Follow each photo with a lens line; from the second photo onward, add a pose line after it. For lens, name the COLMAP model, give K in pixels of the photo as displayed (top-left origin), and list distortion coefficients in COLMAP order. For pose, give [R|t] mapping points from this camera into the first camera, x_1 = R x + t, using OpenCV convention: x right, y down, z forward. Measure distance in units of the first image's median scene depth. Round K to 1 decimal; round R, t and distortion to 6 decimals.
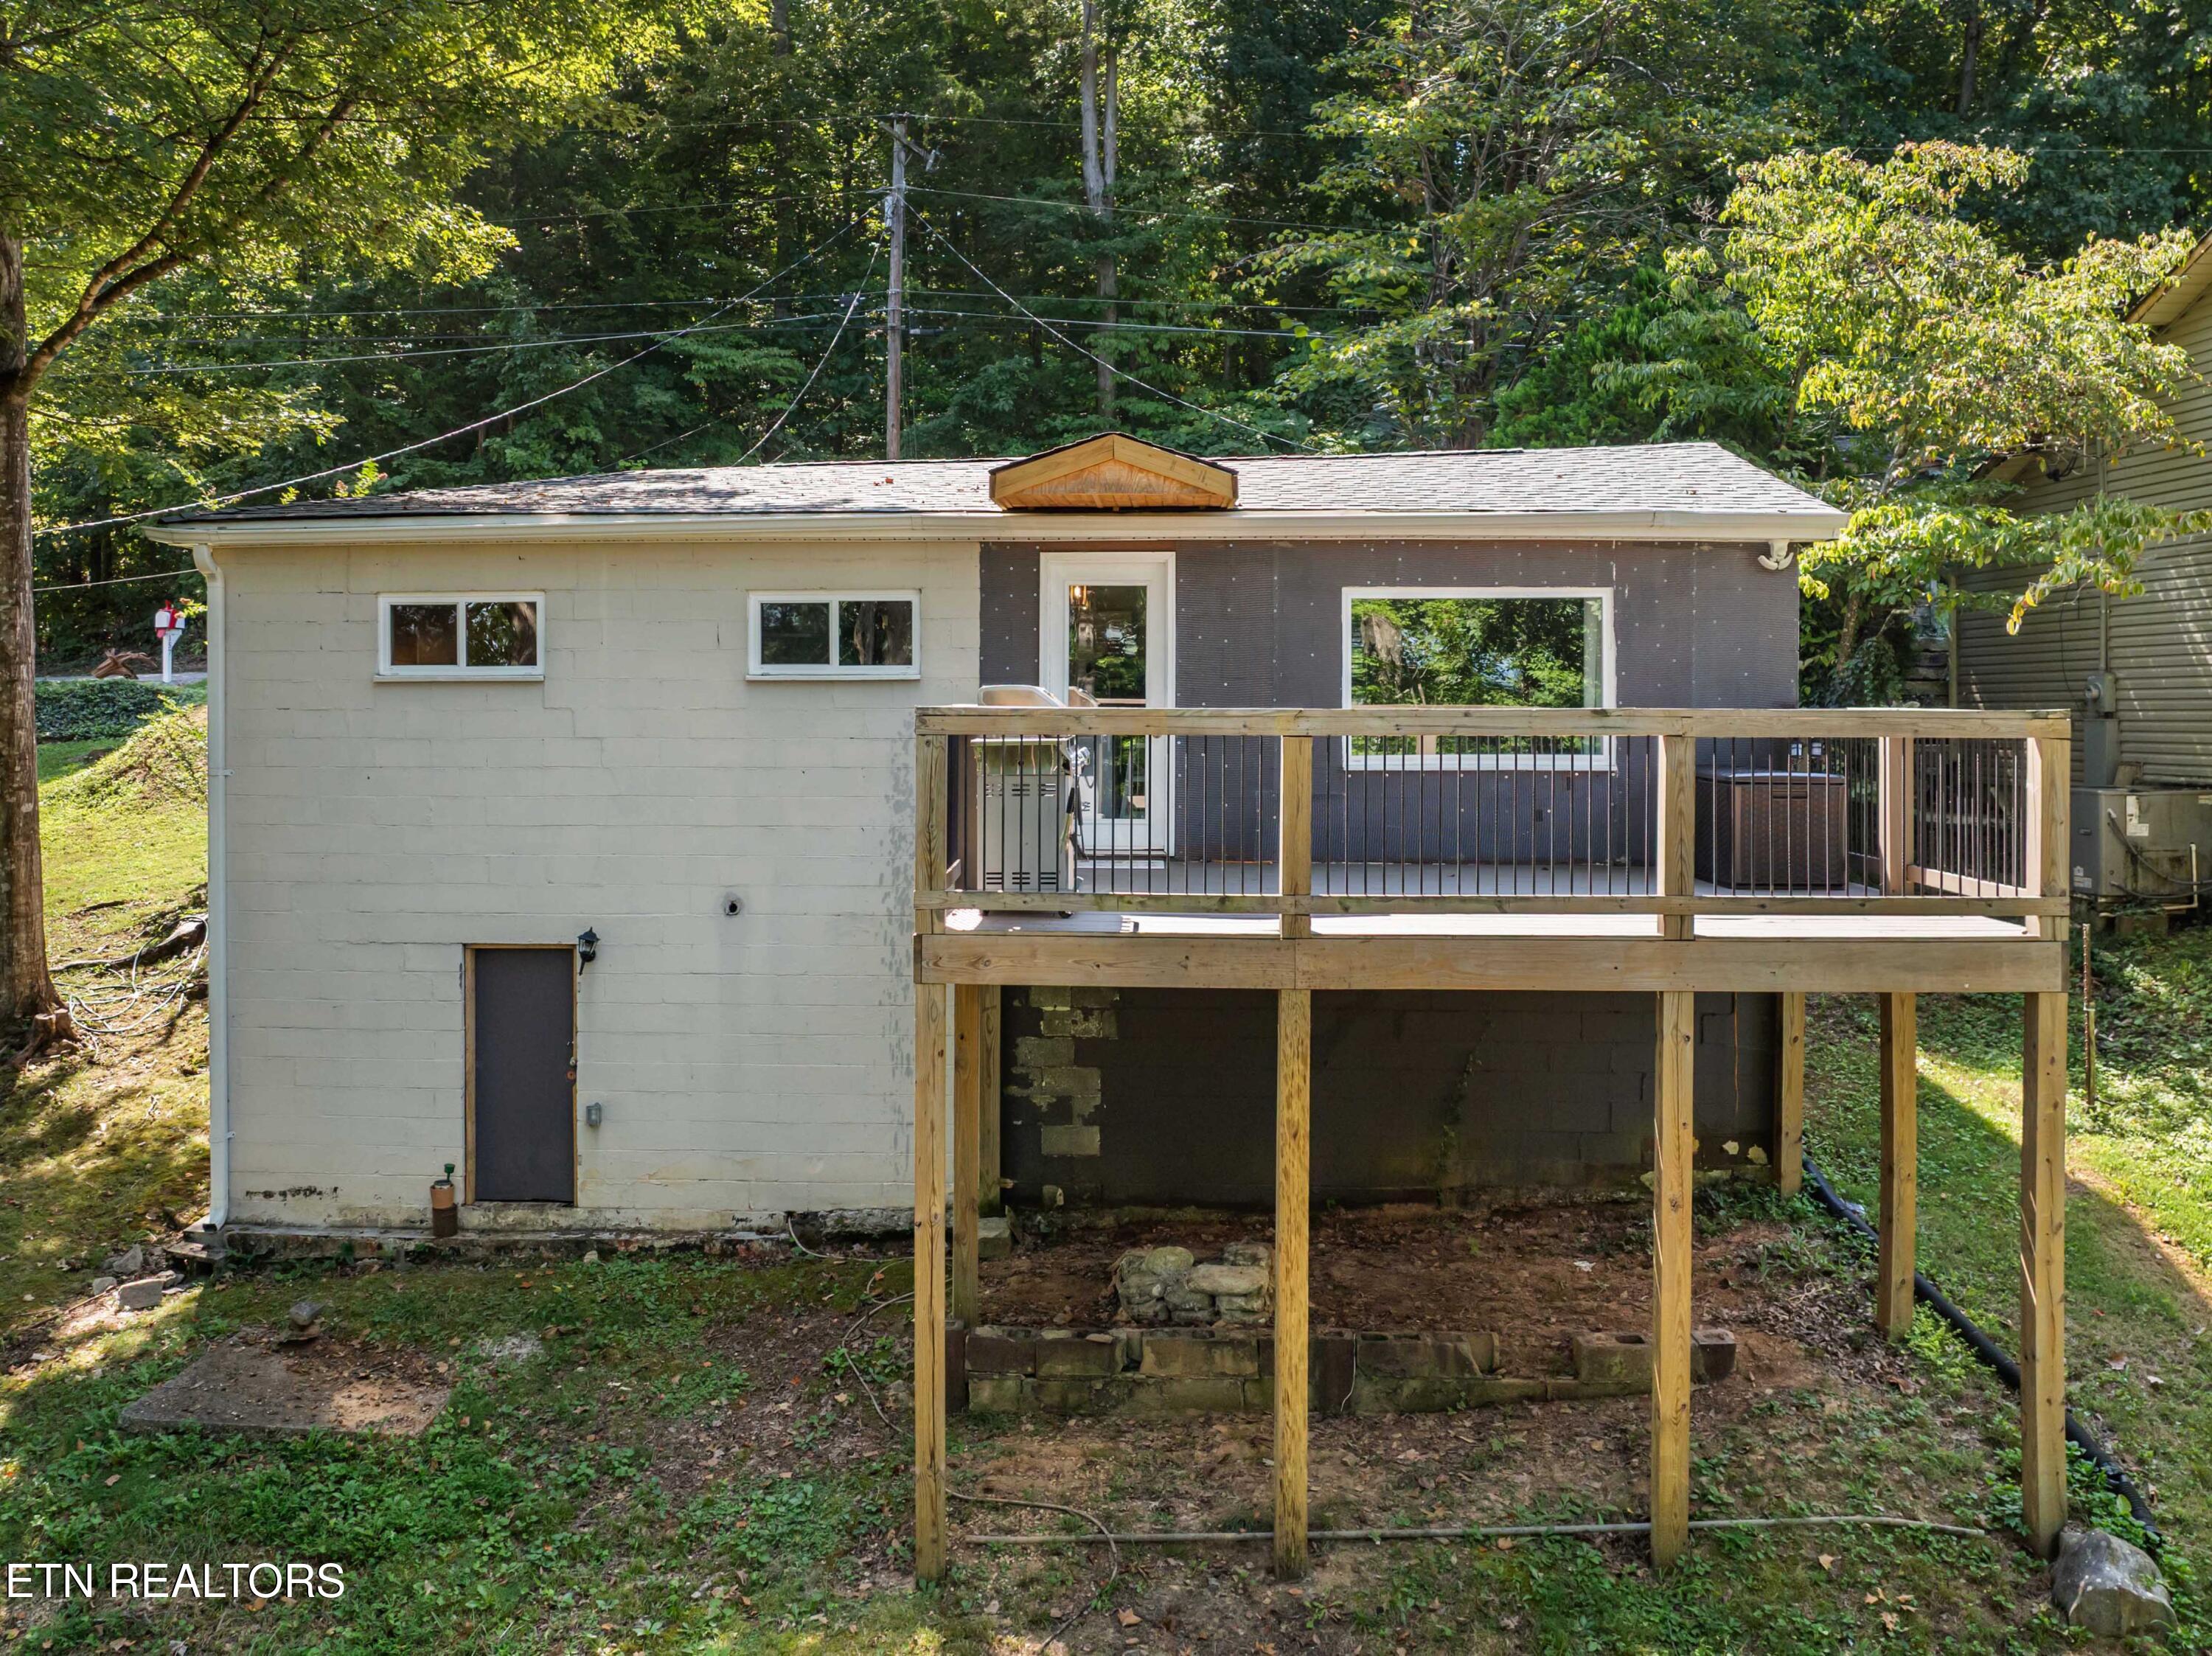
lens RADIAL K [[1585.1, 0, 998.4], [0, 1585.1, 829.4], [0, 0, 1]] dist [-0.021124, -0.004387]
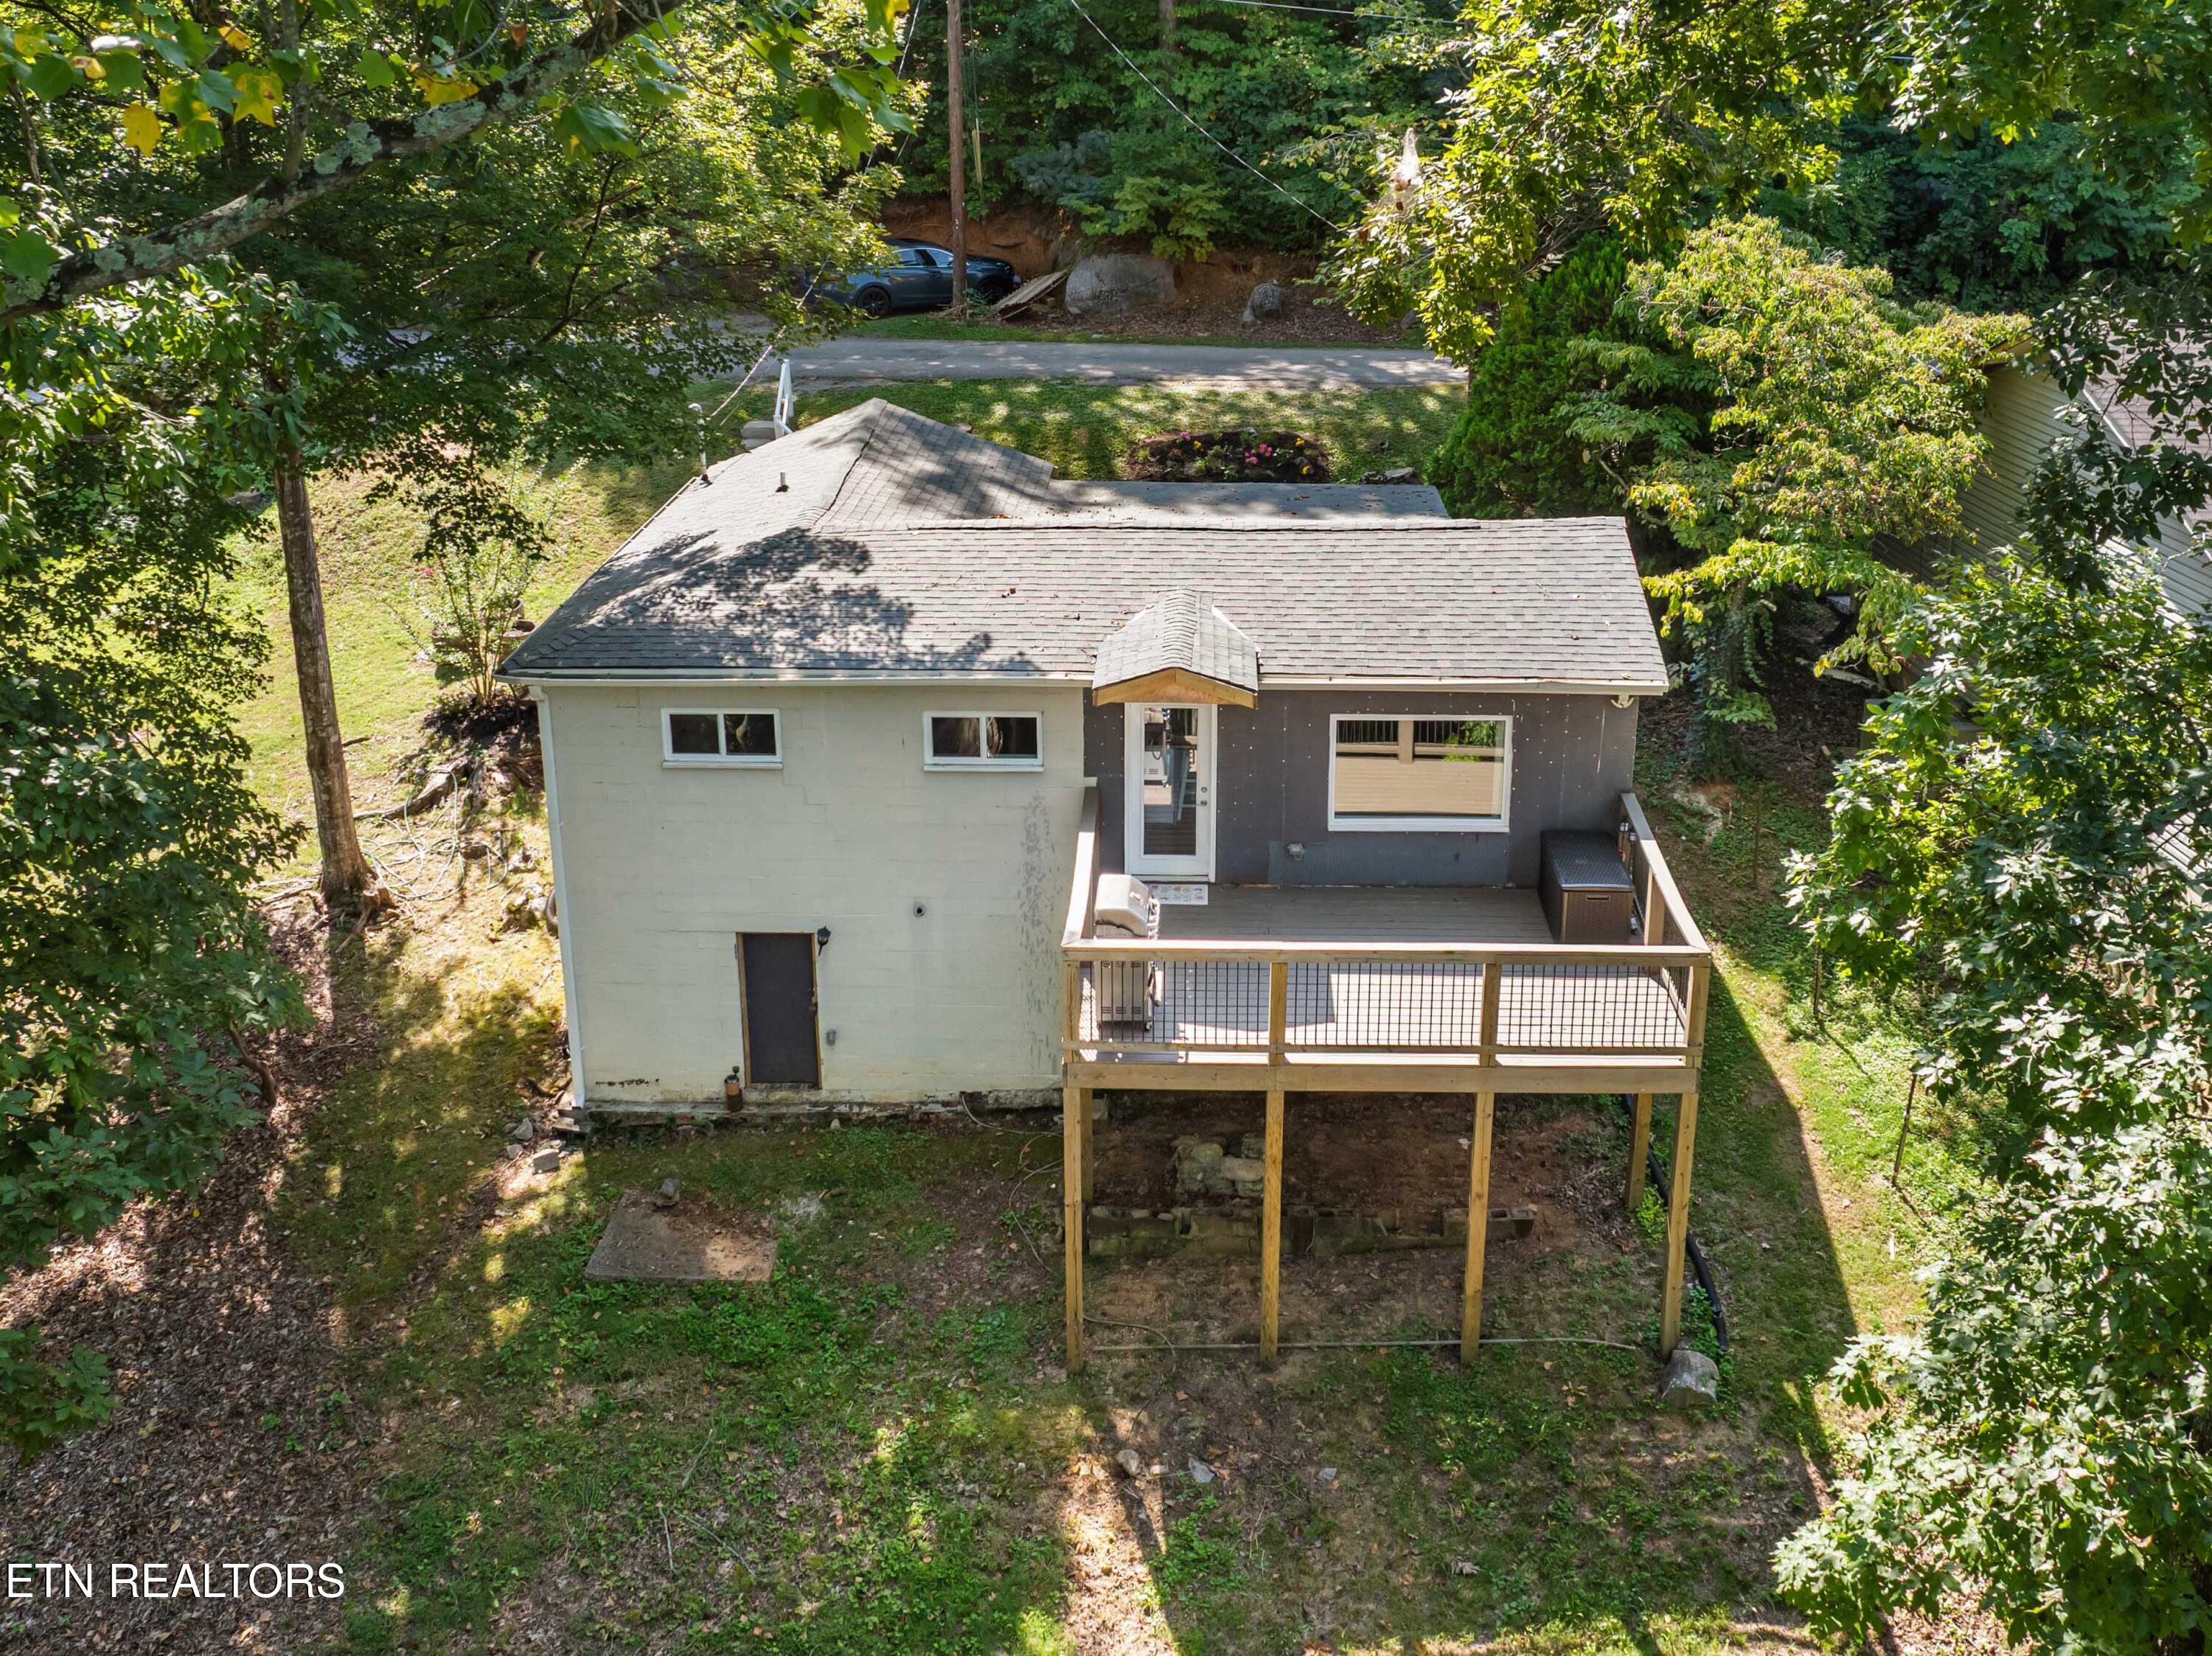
lens RADIAL K [[1536.2, 0, 1106.0], [0, 1536.2, 828.0], [0, 0, 1]] dist [0.032680, -0.084334]
pose [[0.999498, -0.016354, 0.027145, -0.030485], [0.008294, 0.961700, 0.273979, -0.425407], [-0.030586, -0.273616, 0.961352, -0.379901]]
